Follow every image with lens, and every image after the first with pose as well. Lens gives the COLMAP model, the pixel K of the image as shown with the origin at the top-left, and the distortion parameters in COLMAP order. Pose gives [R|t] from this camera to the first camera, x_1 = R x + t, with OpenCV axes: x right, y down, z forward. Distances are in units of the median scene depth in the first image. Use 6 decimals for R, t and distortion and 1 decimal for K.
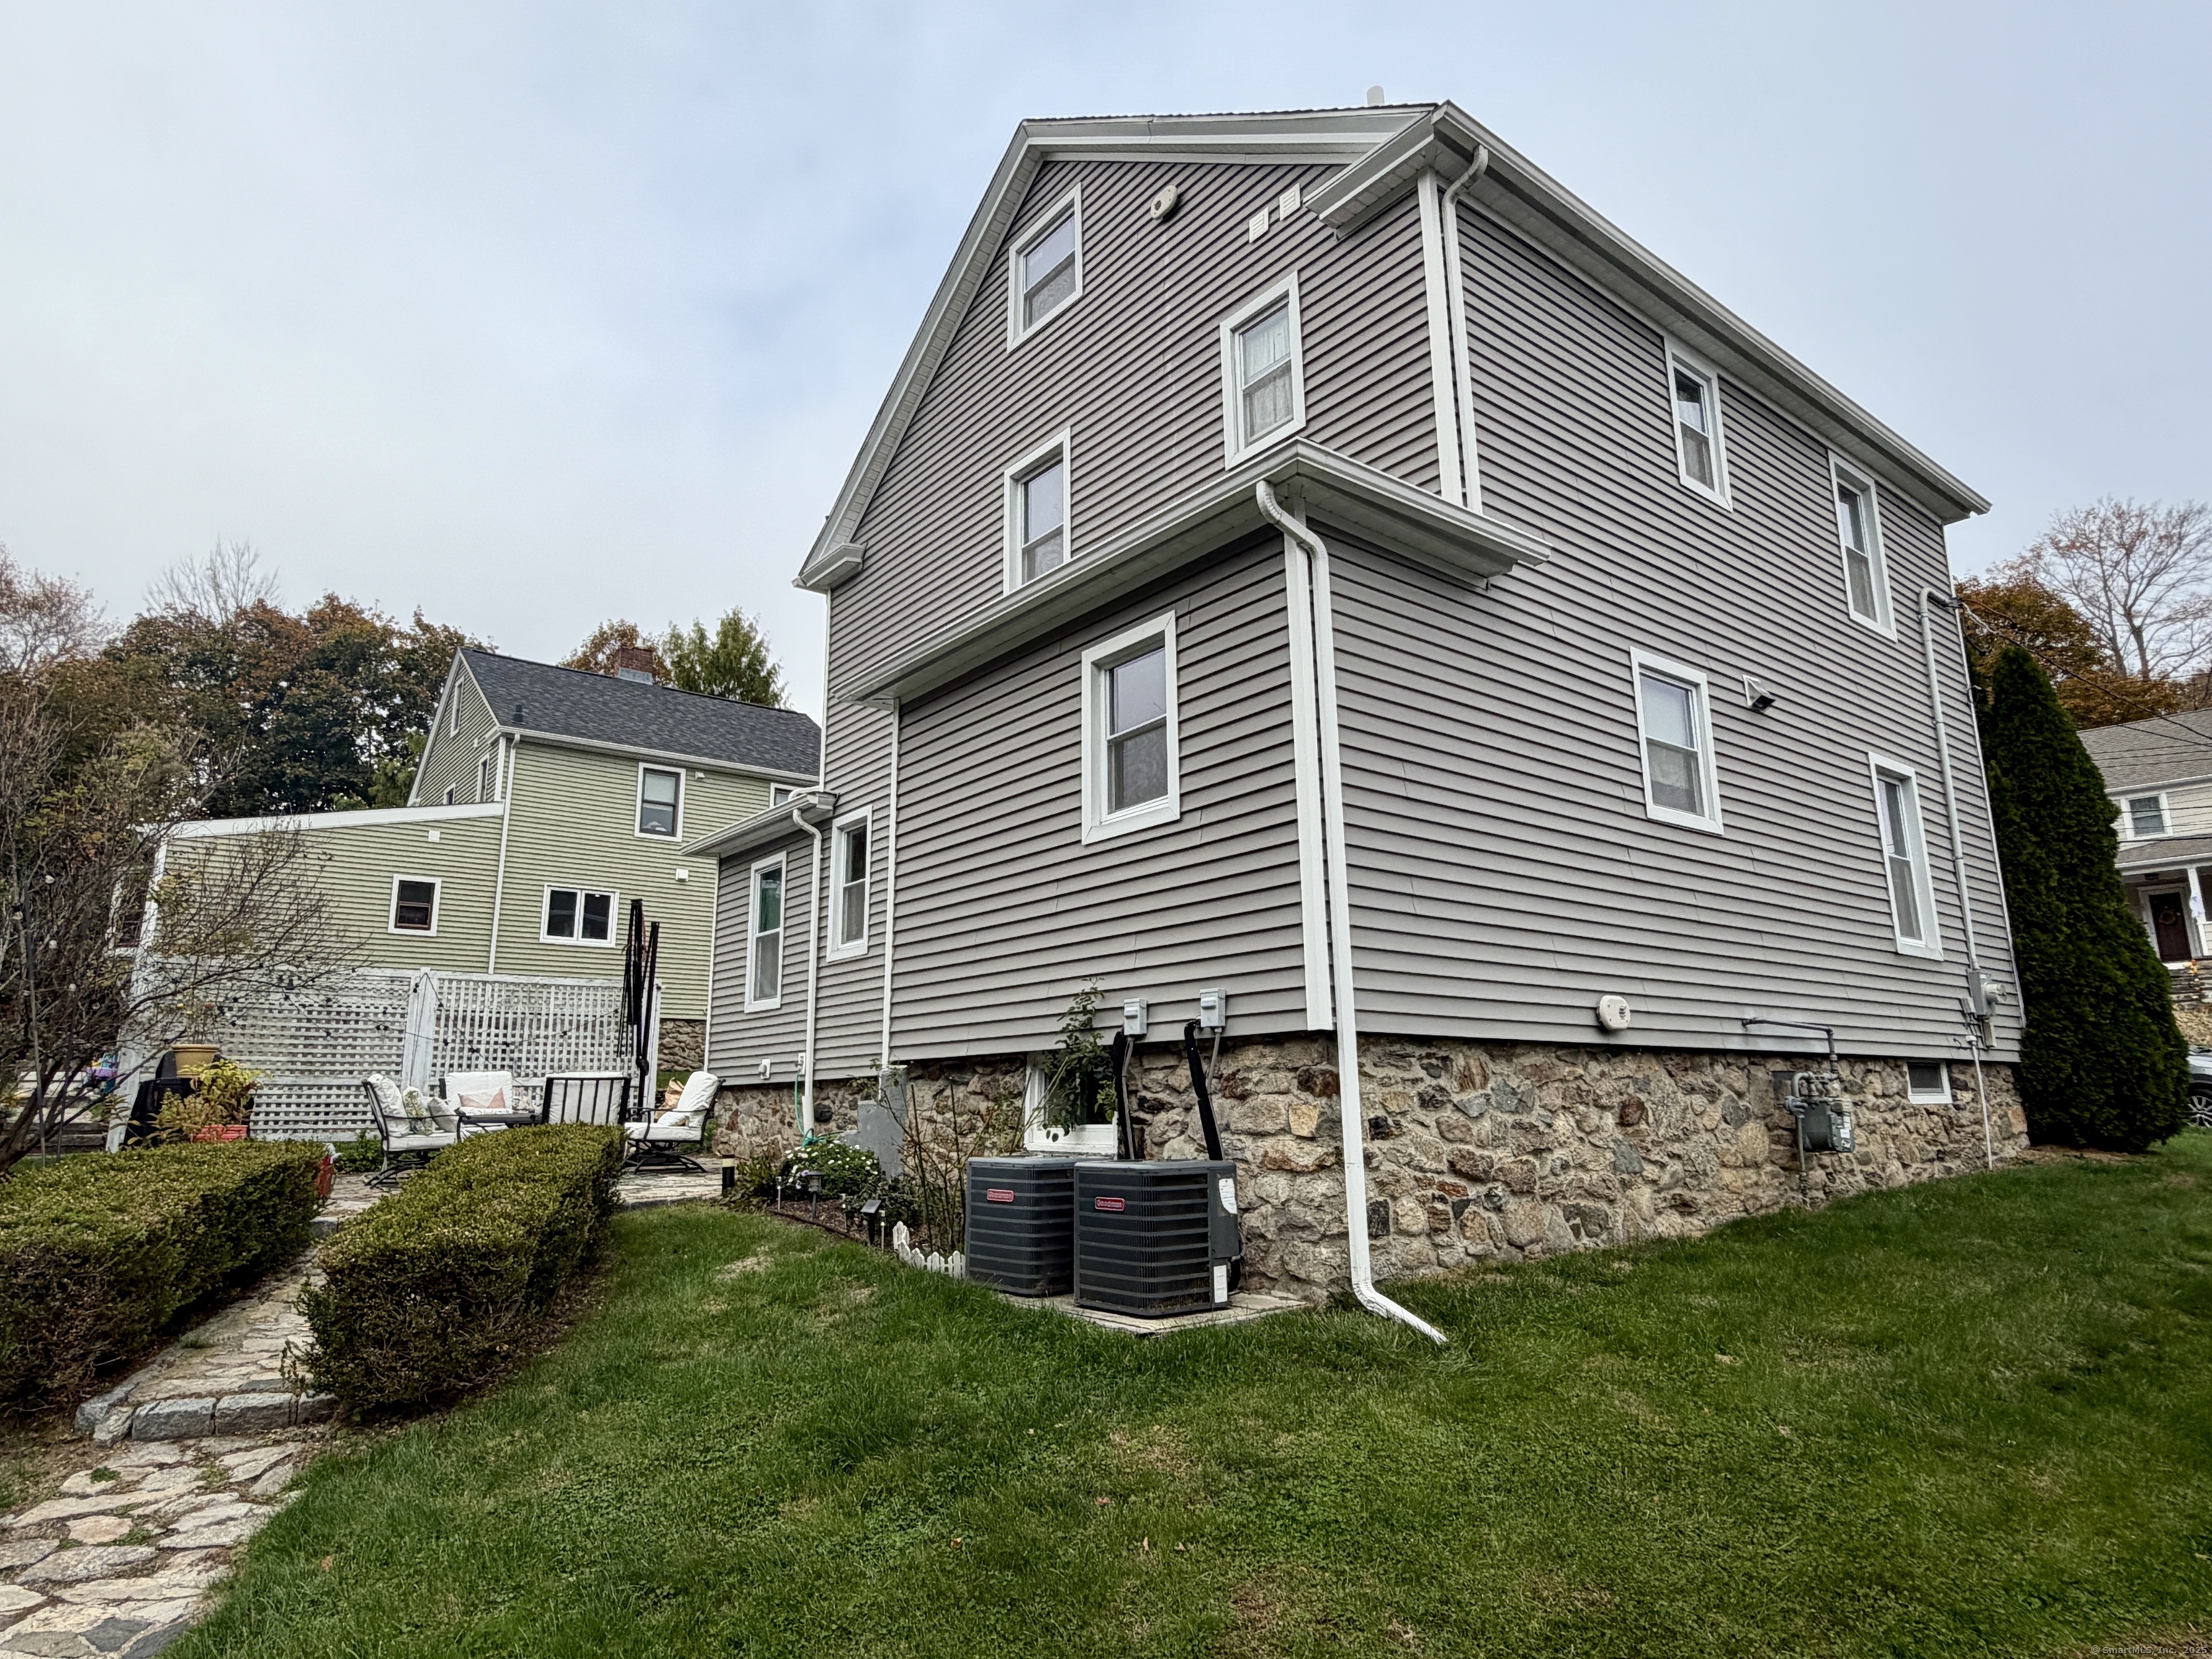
lens RADIAL K [[1300.5, 0, 1107.4], [0, 1300.5, 825.8], [0, 0, 1]] dist [-0.002639, 0.000347]
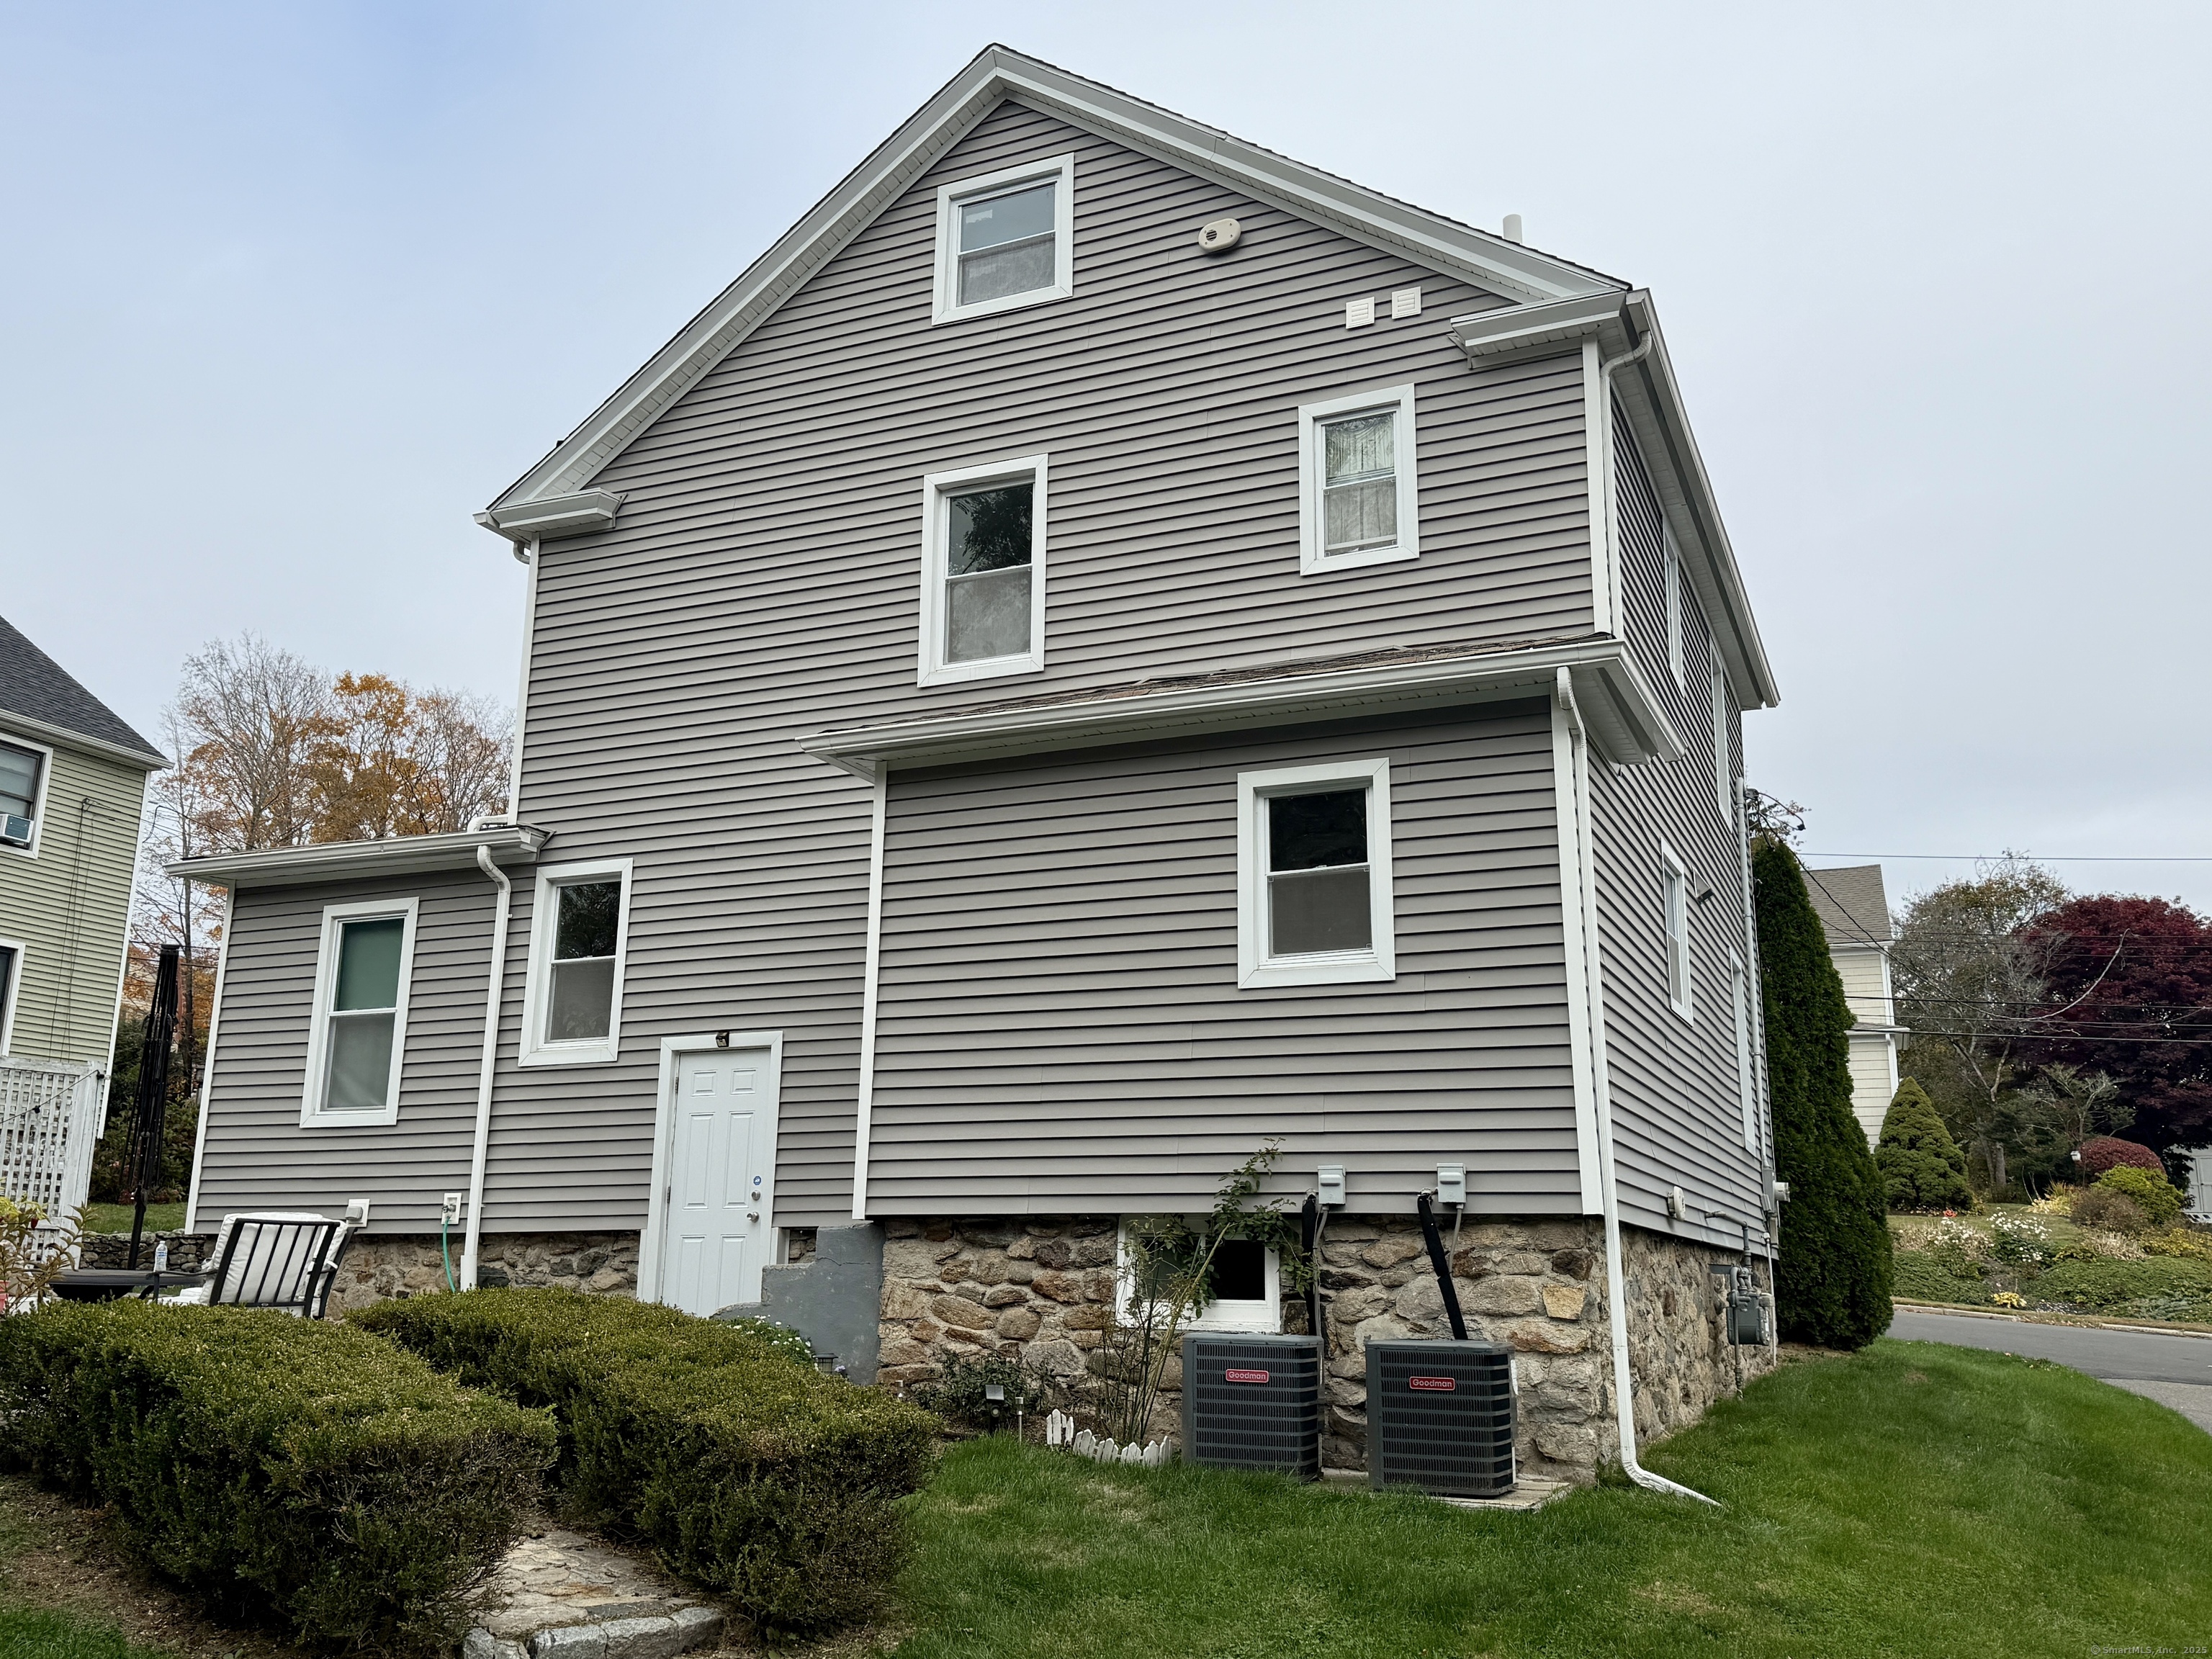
lens RADIAL K [[1876.0, 0, 1106.5], [0, 1876.0, 834.0], [0, 0, 1]] dist [0.185691, -0.362682]
pose [[0.883804, 0.129749, 0.449506, -0.461181], [-0.121238, 0.991471, -0.047812, -0.011809], [-0.451876, -0.012241, 0.891997, -0.087315]]
